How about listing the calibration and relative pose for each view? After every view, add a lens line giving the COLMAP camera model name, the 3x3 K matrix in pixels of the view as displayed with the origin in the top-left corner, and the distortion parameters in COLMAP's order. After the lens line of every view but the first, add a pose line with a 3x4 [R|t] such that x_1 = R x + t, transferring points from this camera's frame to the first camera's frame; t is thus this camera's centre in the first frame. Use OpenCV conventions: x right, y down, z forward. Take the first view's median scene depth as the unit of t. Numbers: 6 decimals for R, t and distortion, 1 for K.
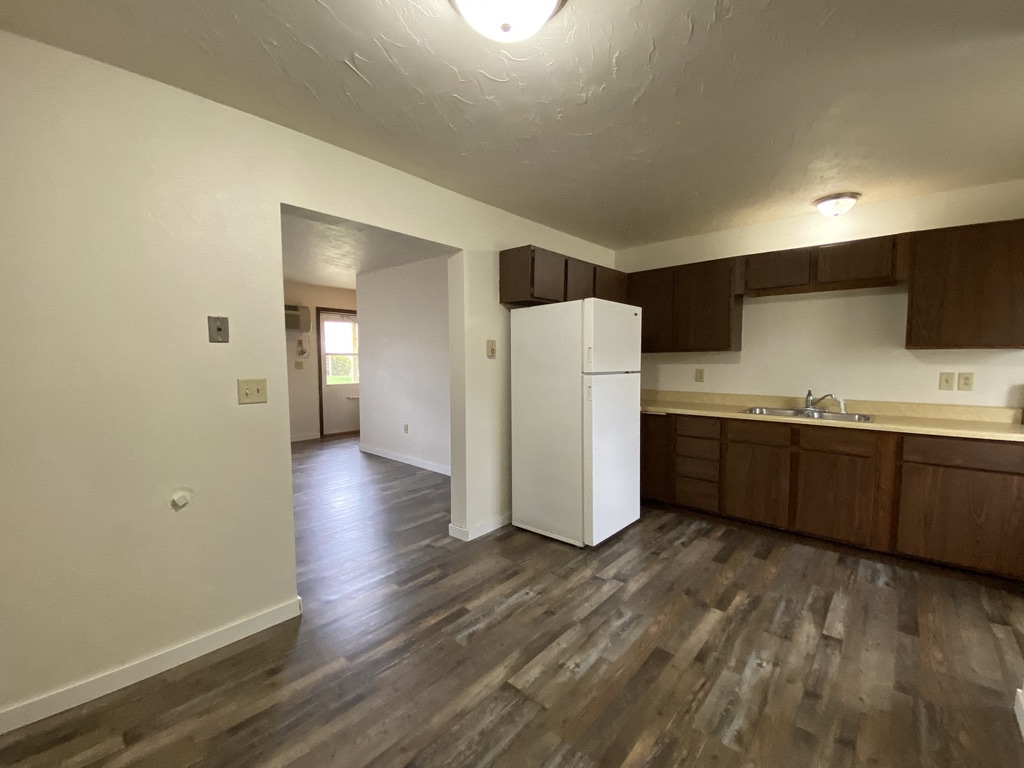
lens RADIAL K [[409.6, 0, 513.6], [0, 409.6, 380.8], [0, 0, 1]] dist [-0.003919, -0.004848]
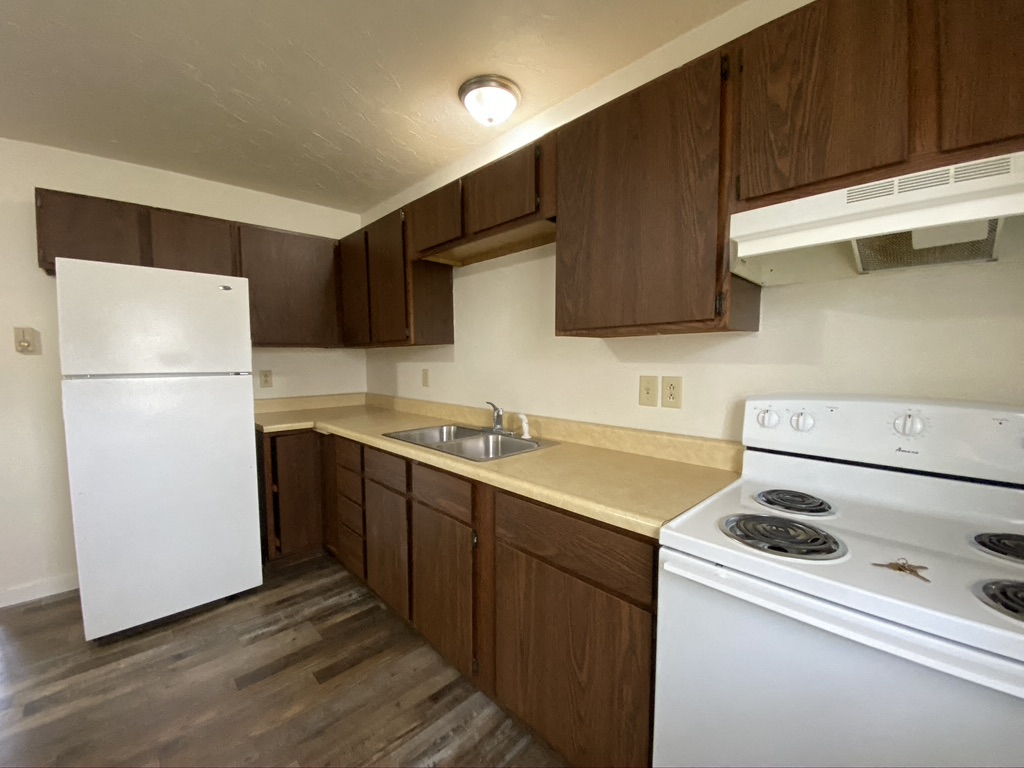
lens RADIAL K [[409.6, 0, 484.9], [0, 409.6, 380.1], [0, 0, 1]] dist [-0.003919, -0.004848]
pose [[0.998301, 0.004662, -0.058076, 0.794224], [-0.004715, 0.999989, -0.000783, -0.011934], [0.058071, 0.001055, 0.998312, 0.362865]]
